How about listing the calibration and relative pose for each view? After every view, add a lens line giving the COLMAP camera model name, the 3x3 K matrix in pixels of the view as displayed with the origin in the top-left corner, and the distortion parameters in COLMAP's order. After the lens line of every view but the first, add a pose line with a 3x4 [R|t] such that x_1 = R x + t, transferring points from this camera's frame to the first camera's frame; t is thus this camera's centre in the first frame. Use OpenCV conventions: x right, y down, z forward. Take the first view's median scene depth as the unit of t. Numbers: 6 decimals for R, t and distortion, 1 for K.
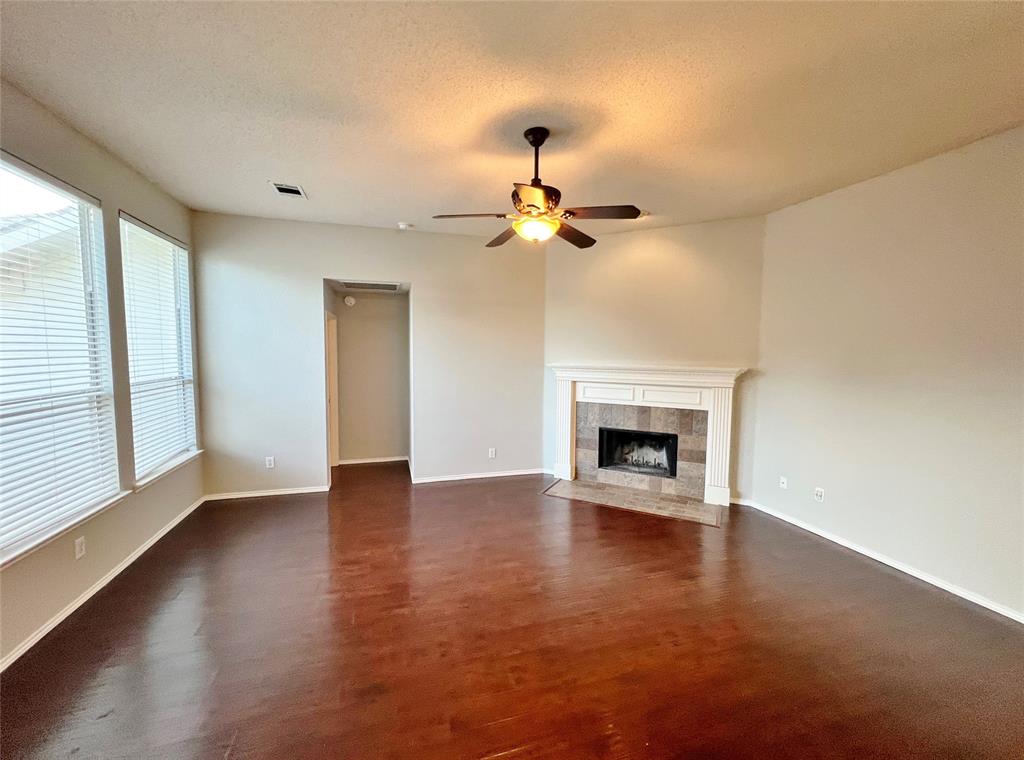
lens RADIAL K [[412.6, 0, 512.0], [0, 412.6, 380.0], [0, 0, 1]] dist [-0.000133, 0.000363]
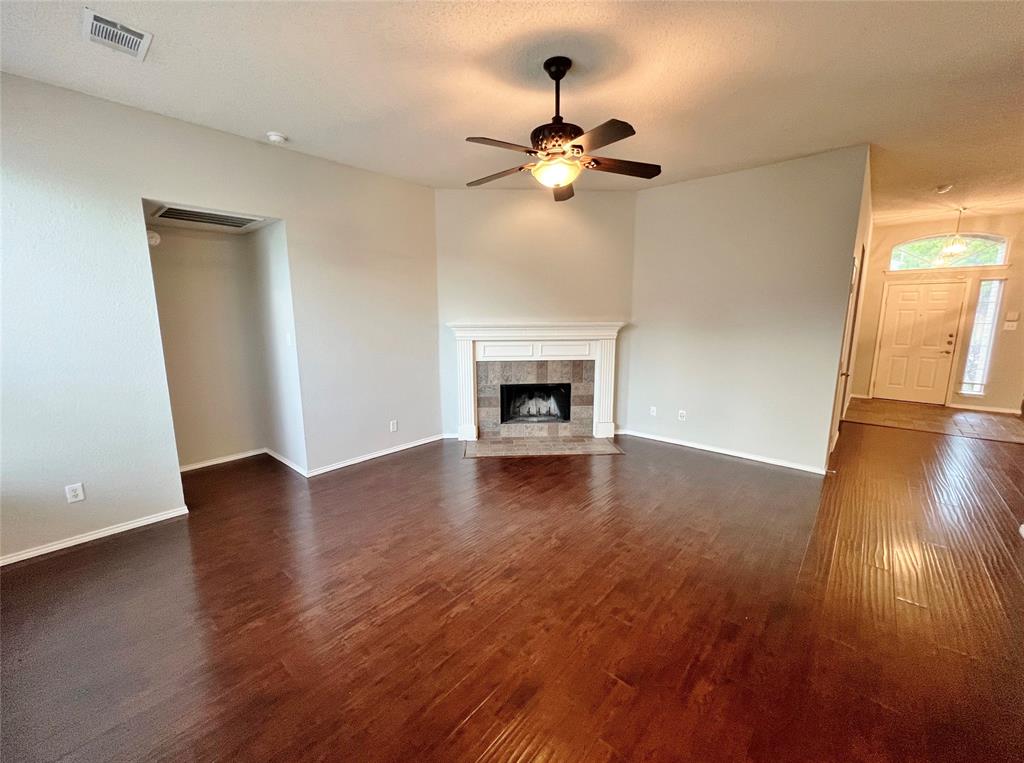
lens RADIAL K [[410.4, 0, 512.0], [0, 410.4, 381.5], [0, 0, 1]] dist [0.000292, -0.000009]
pose [[0.852252, -0.098999, 0.513678, -0.300944], [0.048456, 0.992648, 0.110916, -0.004826], [-0.520882, -0.069638, 0.850784, 0.124656]]
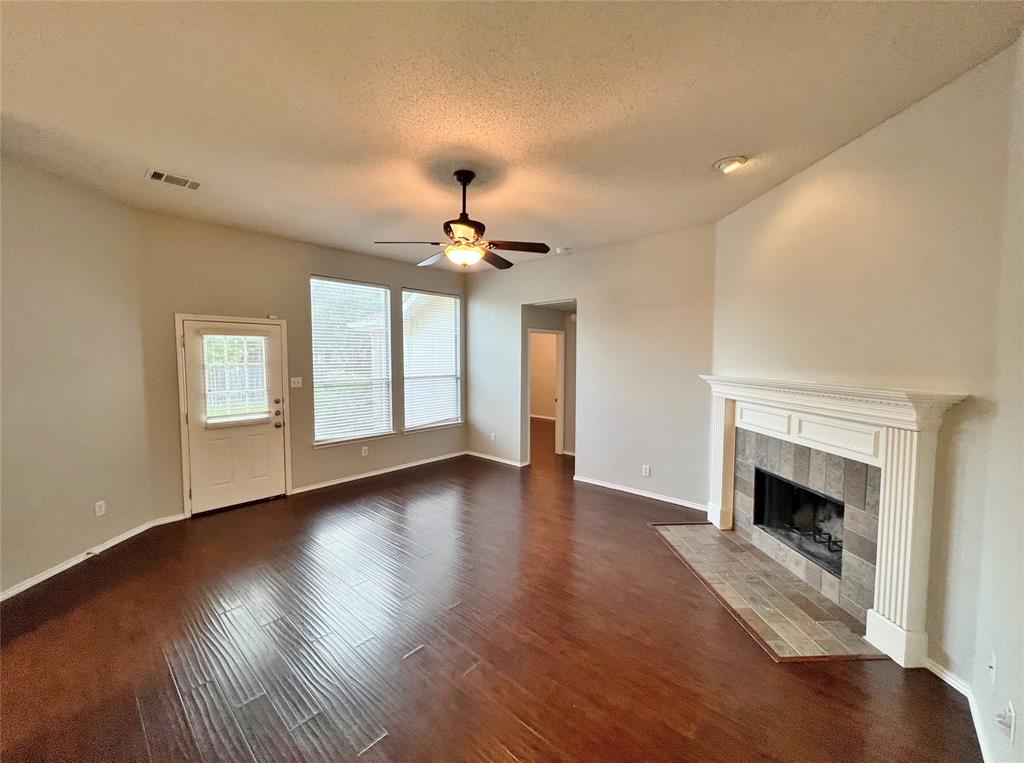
lens RADIAL K [[415.4, 0, 512.0], [0, 415.4, 381.5], [0, 0, 1]] dist [0.000862, 0.000094]
pose [[0.510432, 0.042470, -0.858869, 0.632914], [-0.058481, 0.998182, 0.014603, -0.017762], [0.857927, 0.042774, 0.511988, 0.286657]]
